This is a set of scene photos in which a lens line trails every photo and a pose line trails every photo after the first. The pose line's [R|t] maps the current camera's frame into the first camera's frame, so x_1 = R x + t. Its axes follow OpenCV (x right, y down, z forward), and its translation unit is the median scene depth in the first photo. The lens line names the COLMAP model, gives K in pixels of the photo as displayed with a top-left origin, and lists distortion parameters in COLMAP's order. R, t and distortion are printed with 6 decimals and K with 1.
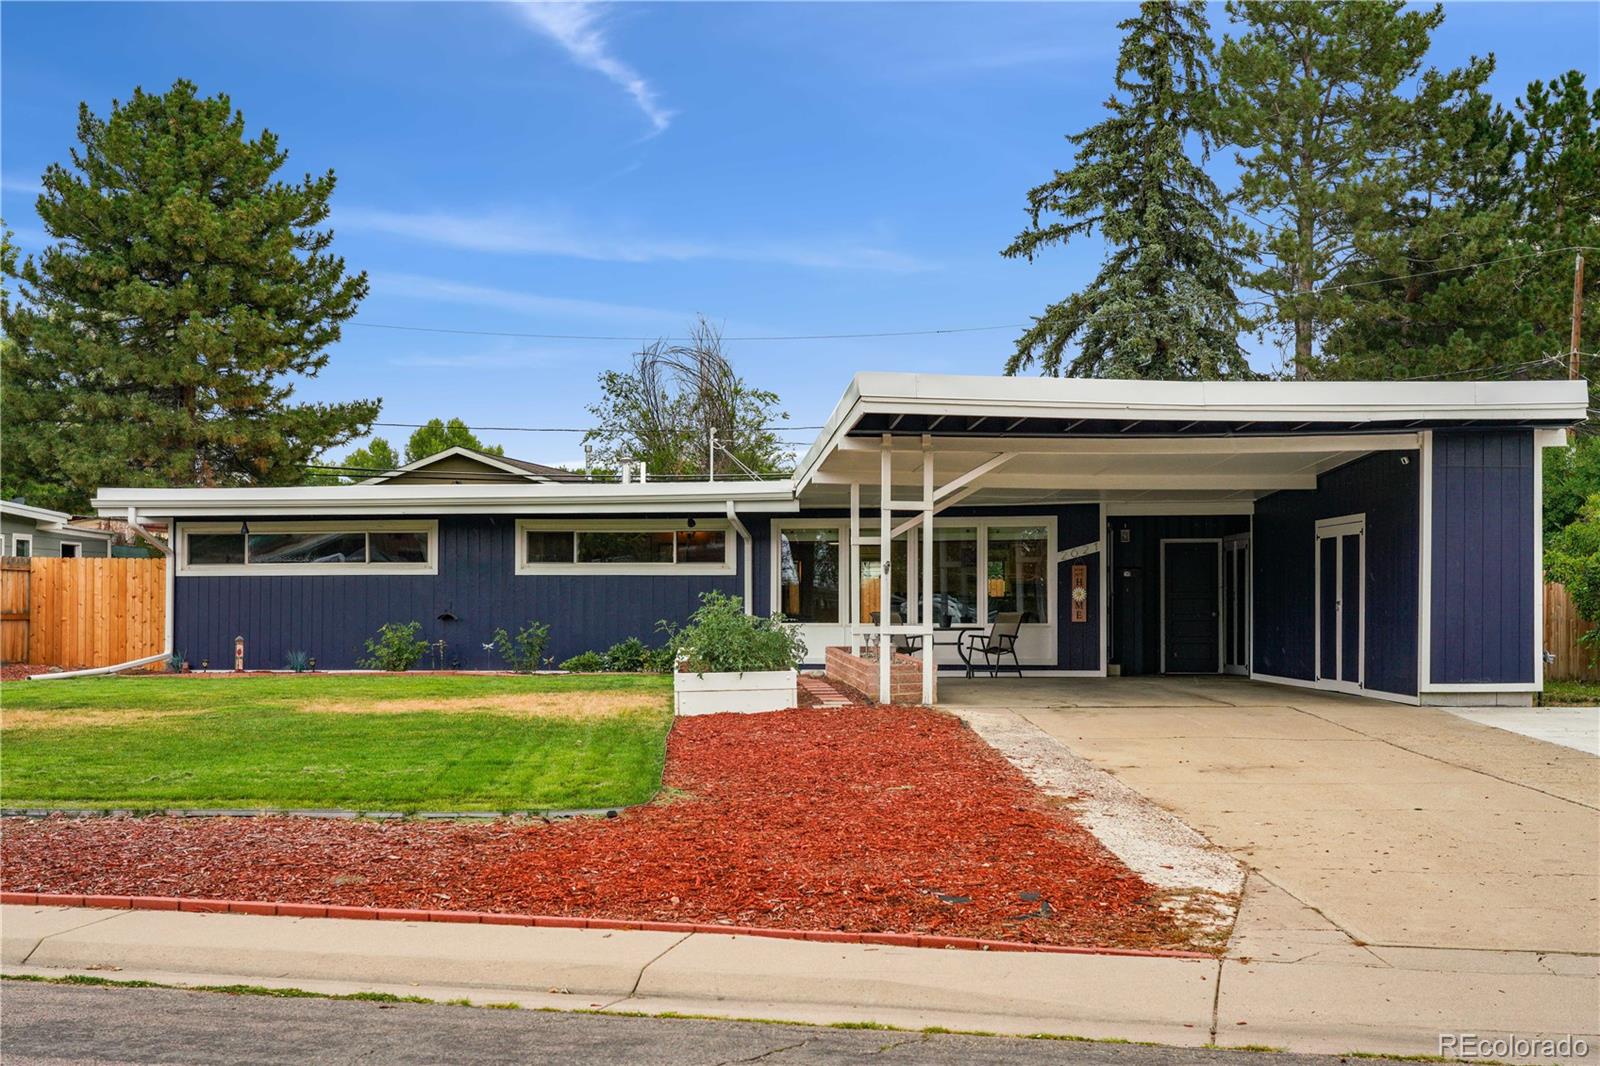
lens RADIAL K [[1873.3, 0, 844.3], [0, 1873.3, 602.7], [0, 0, 1]] dist [0.058706, 0.000000]
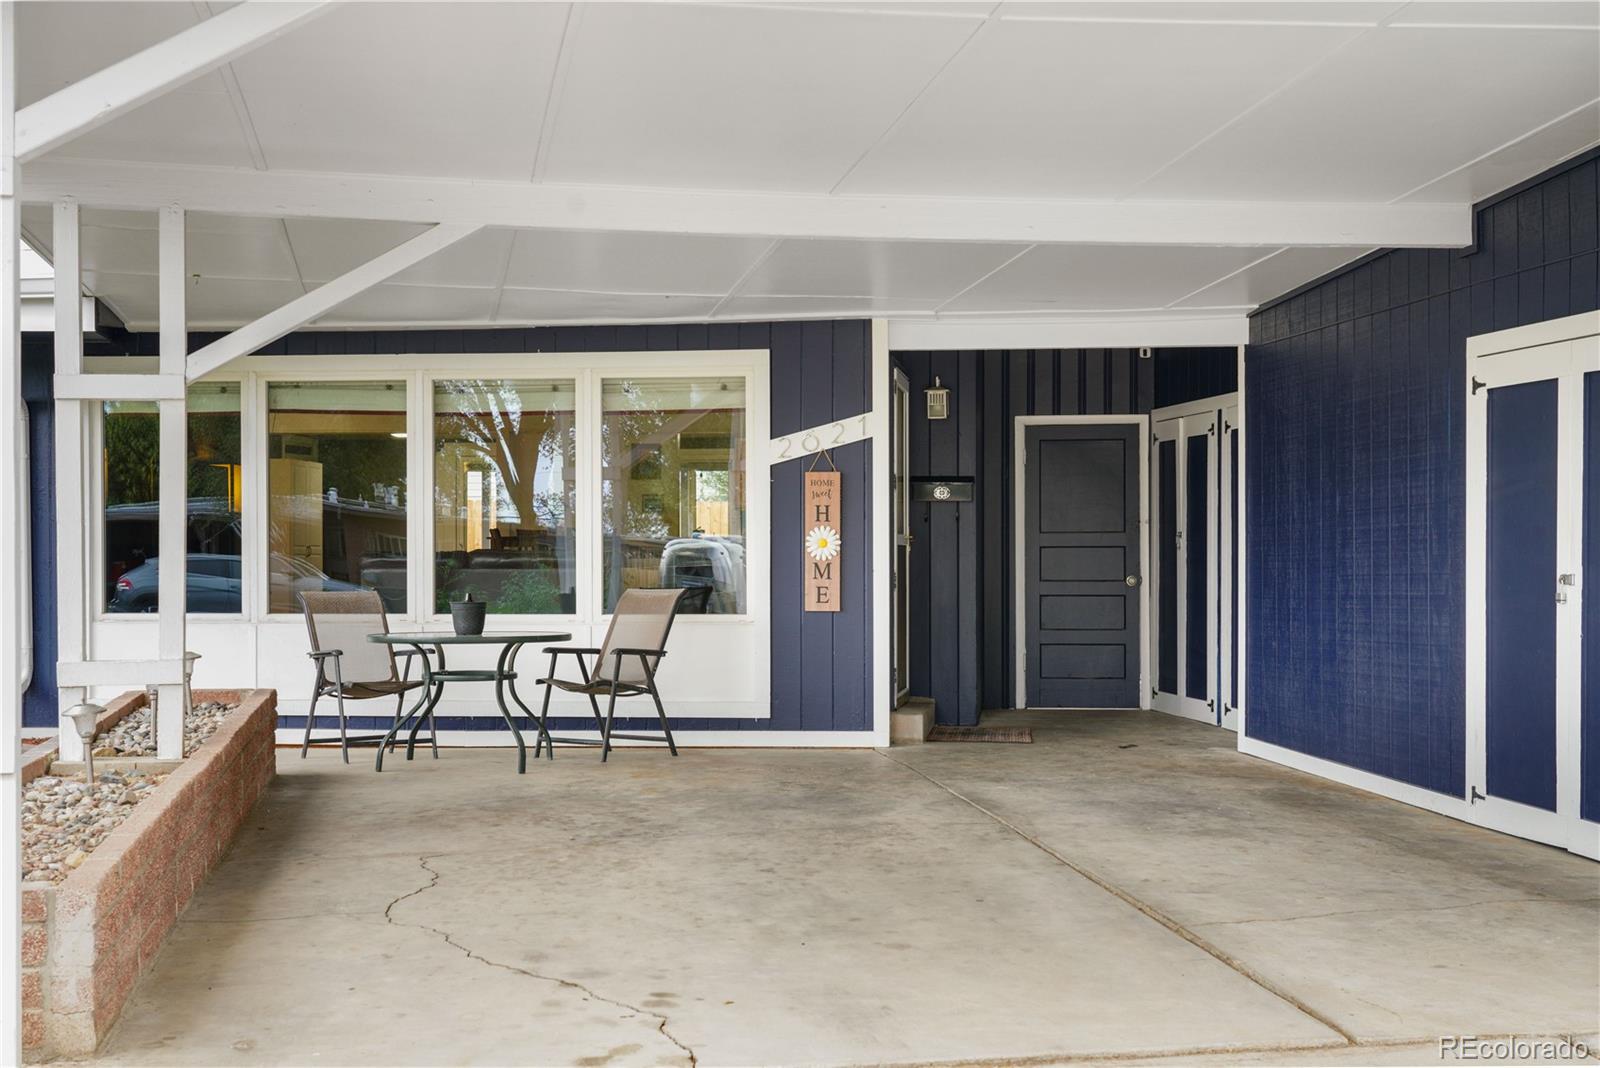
lens RADIAL K [[2032.3, 0, 796.6], [0, 2032.3, 547.3], [0, 0, 1]] dist [0.011135, 0.000000]
pose [[0.997709, -0.005346, 0.067446, 0.086844], [0.004653, 0.999935, 0.010421, -0.007935], [-0.067497, -0.010083, 0.997668, 0.542206]]
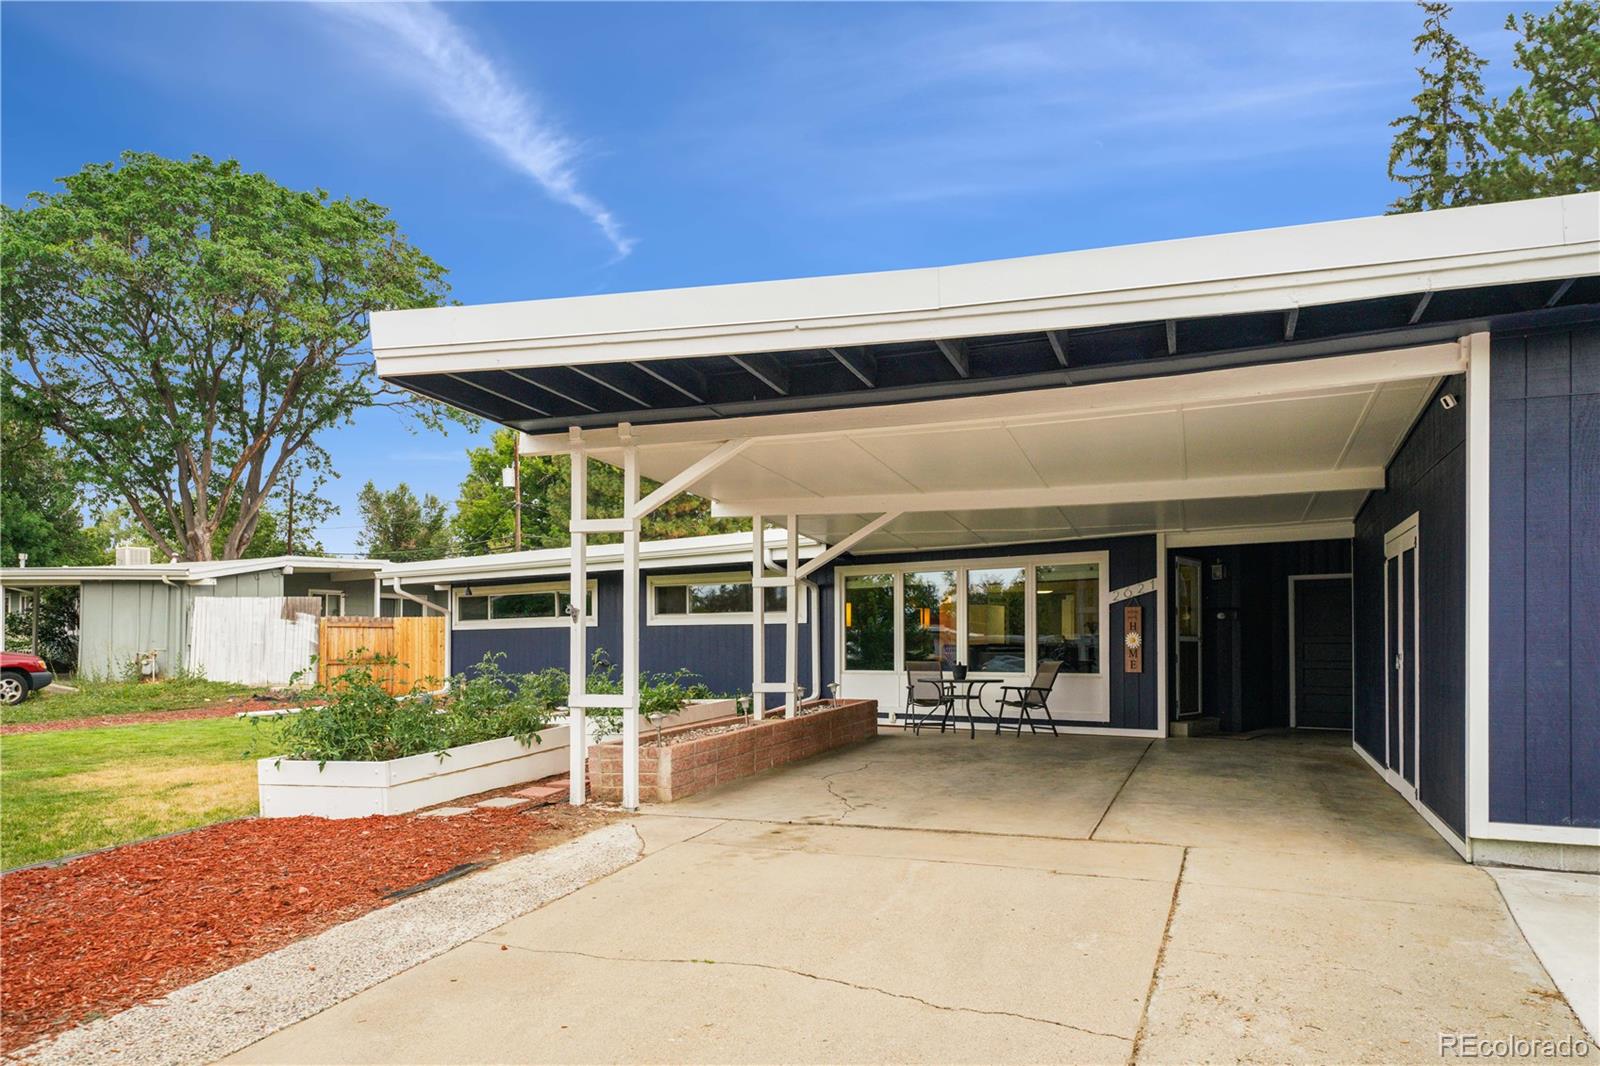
lens RADIAL K [[1061.8, 0, 822.9], [0, 1061.8, 621.3], [0, 0, 1]] dist [0.039122, -0.000177]
pose [[0.899975, -0.013729, -0.435725, 0.202655], [0.006902, 0.999827, -0.017247, -0.005618], [0.435886, 0.012514, 0.899915, 0.481012]]
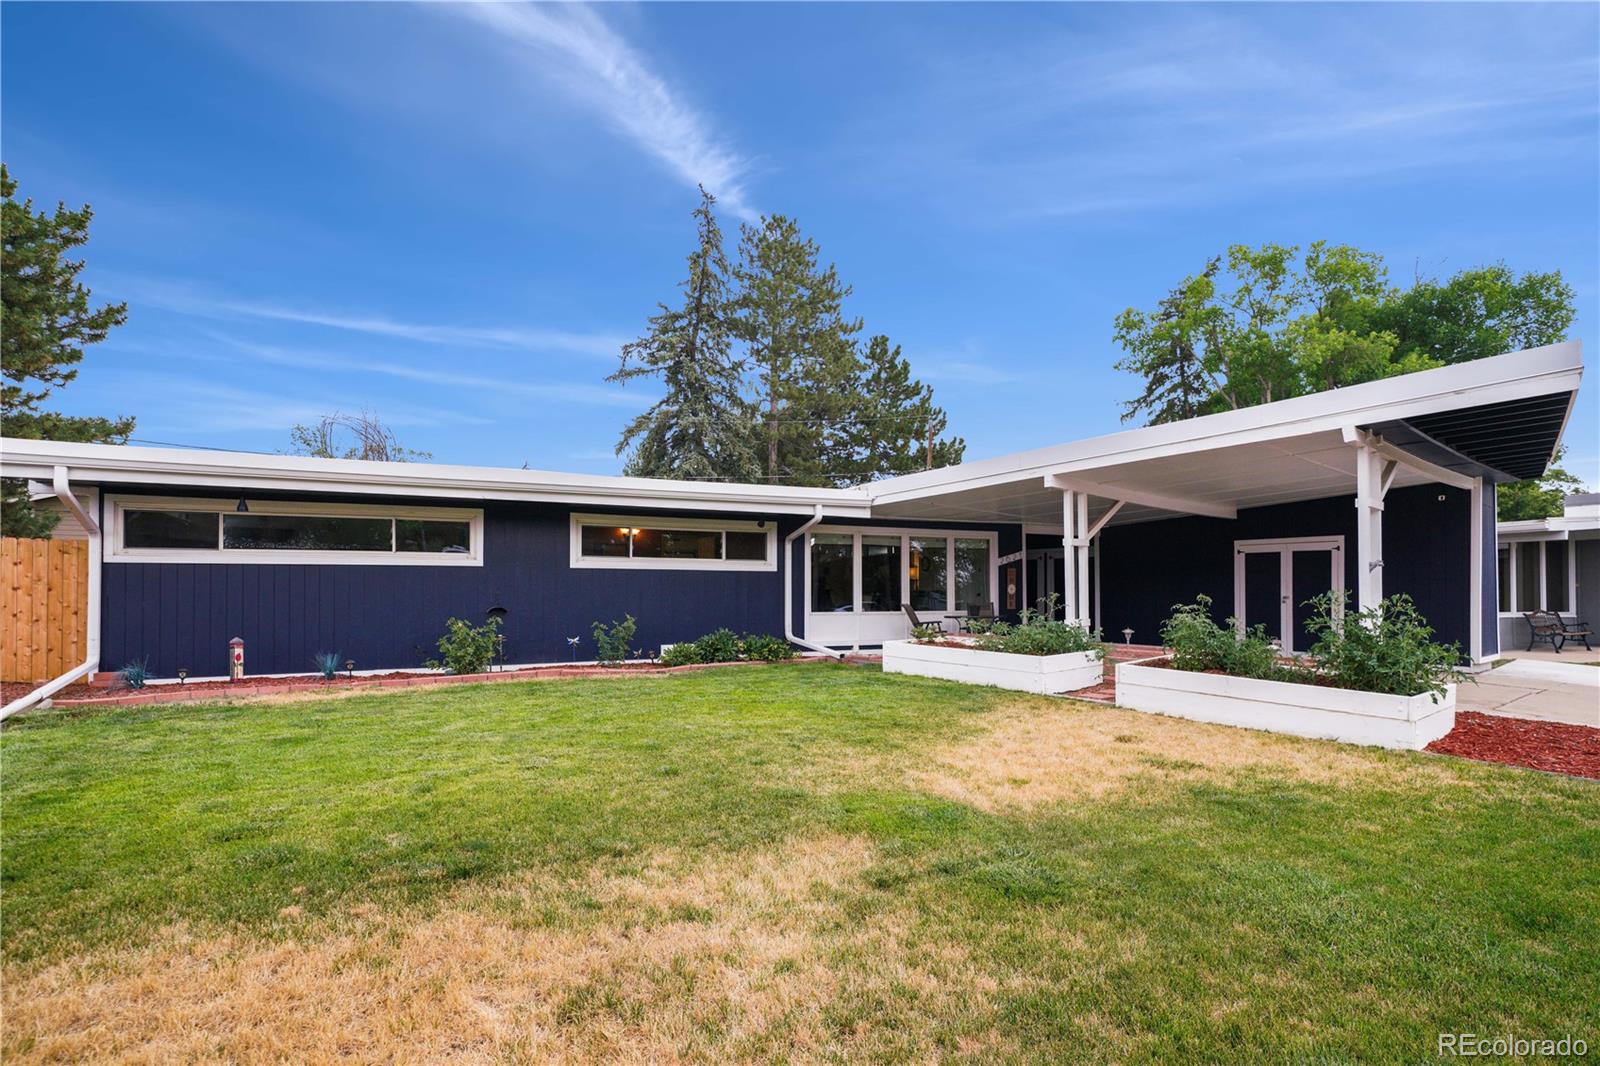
lens RADIAL K [[784.9, 0, 800.2], [0, 784.9, 602.1], [0, 0, 1]] dist [0.005965, 0.002367]
pose [[0.814730, -0.007035, 0.579797, -0.326550], [-0.003949, 0.999836, 0.017680, -0.004421], [-0.579826, -0.016694, 0.814569, 0.595818]]
